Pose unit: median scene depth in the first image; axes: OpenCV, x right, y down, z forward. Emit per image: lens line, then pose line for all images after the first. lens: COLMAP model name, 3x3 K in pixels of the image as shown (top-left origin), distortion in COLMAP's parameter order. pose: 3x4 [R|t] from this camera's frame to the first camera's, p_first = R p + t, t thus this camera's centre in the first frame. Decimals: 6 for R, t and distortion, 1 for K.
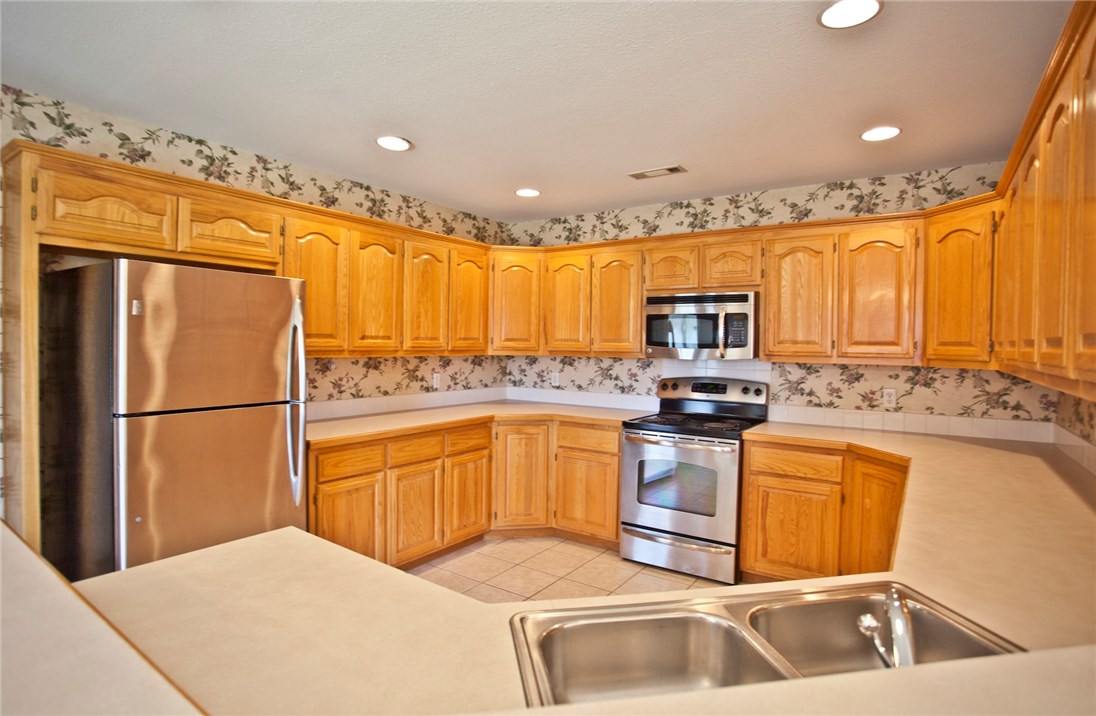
lens RADIAL K [[540.3, 0, 550.2], [0, 540.3, 355.3], [0, 0, 1]] dist [-0.072322, 0.033550]
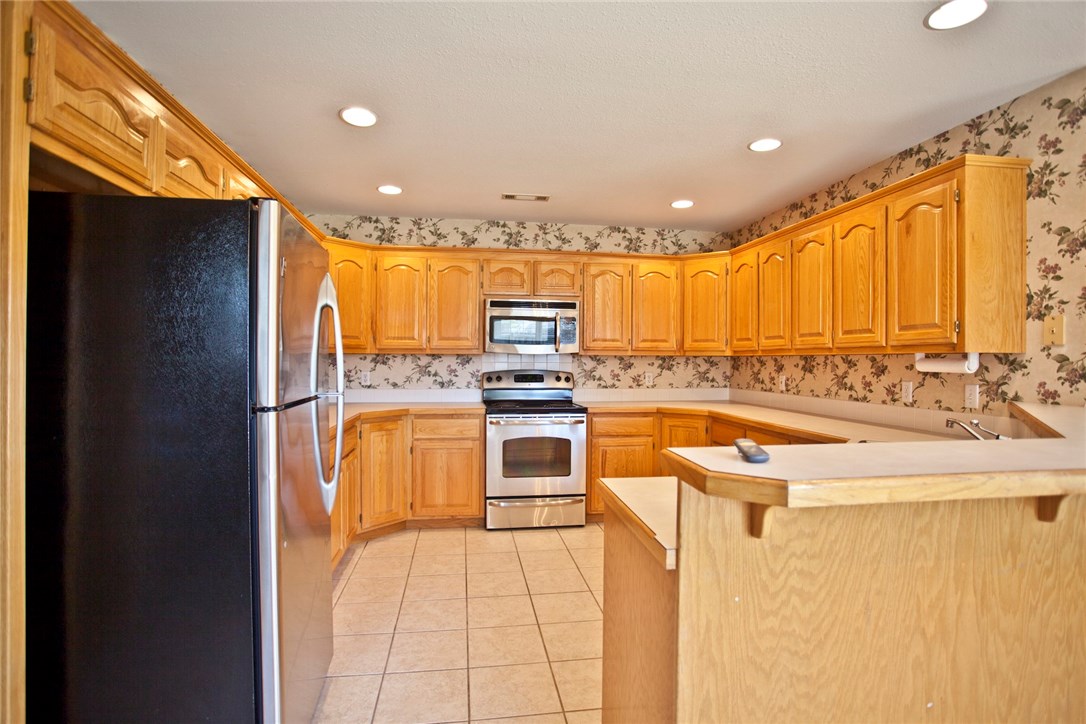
lens RADIAL K [[535.7, 0, 524.2], [0, 535.7, 362.6], [0, 0, 1]] dist [-0.067651, 0.022527]
pose [[0.751690, -0.011455, 0.659417, -0.547138], [0.017909, 0.999835, -0.003047, 0.030845], [-0.659273, 0.014100, 0.751771, 0.098279]]
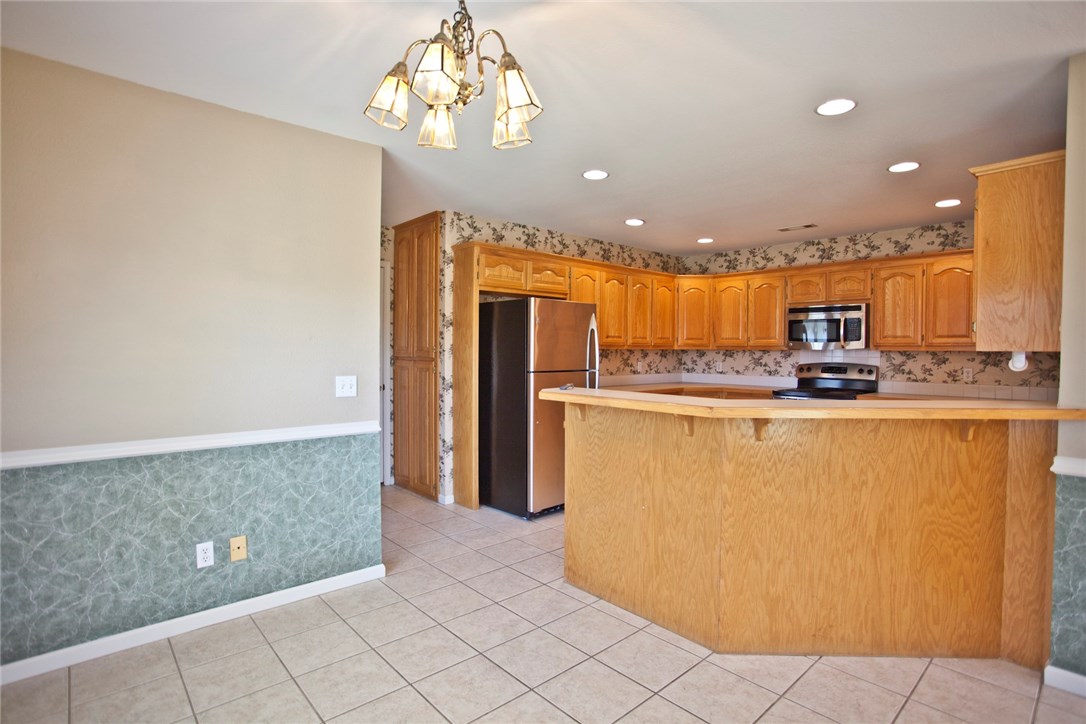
lens RADIAL K [[514.2, 0, 565.1], [0, 514.2, 362.7], [0, 0, 1]] dist [-0.066107, 0.032278]
pose [[0.976935, -0.002208, -0.213528, -0.130197], [0.002802, 0.999993, 0.002476, 0.038145], [0.213521, -0.003017, 0.976934, -0.521737]]
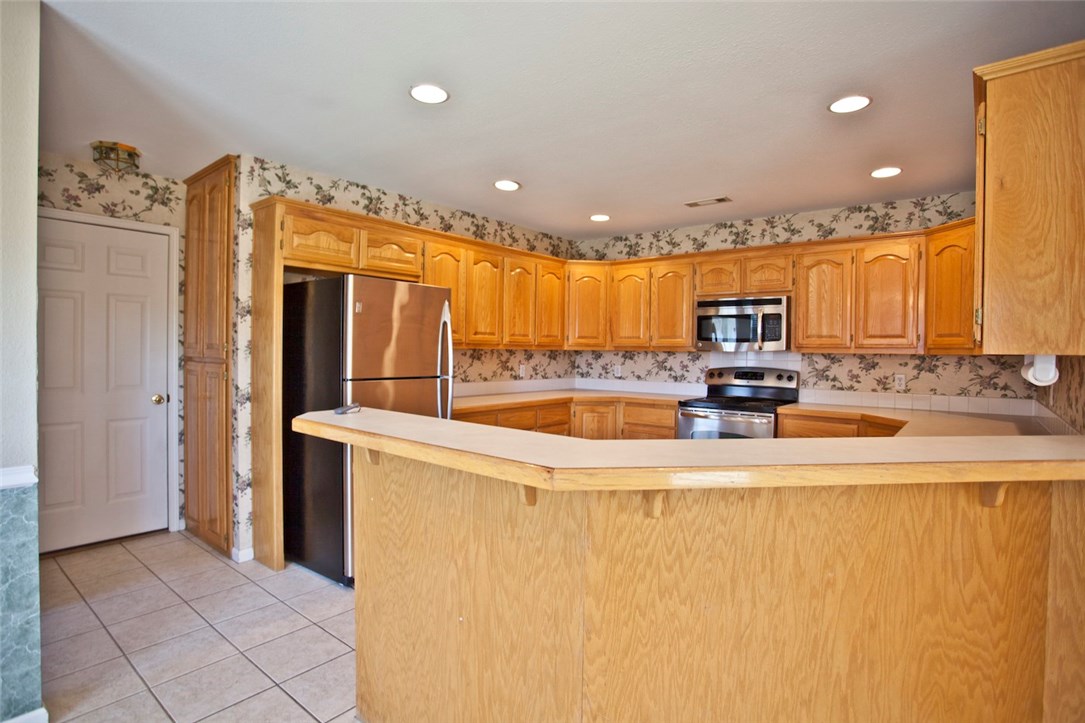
lens RADIAL K [[525.8, 0, 545.4], [0, 525.8, 360.8], [0, 0, 1]] dist [-0.073046, 0.032908]
pose [[0.996890, 0.001538, -0.078790, -0.077018], [-0.001794, 0.999993, -0.003184, 0.033801], [0.078784, 0.003315, 0.996886, -0.228076]]
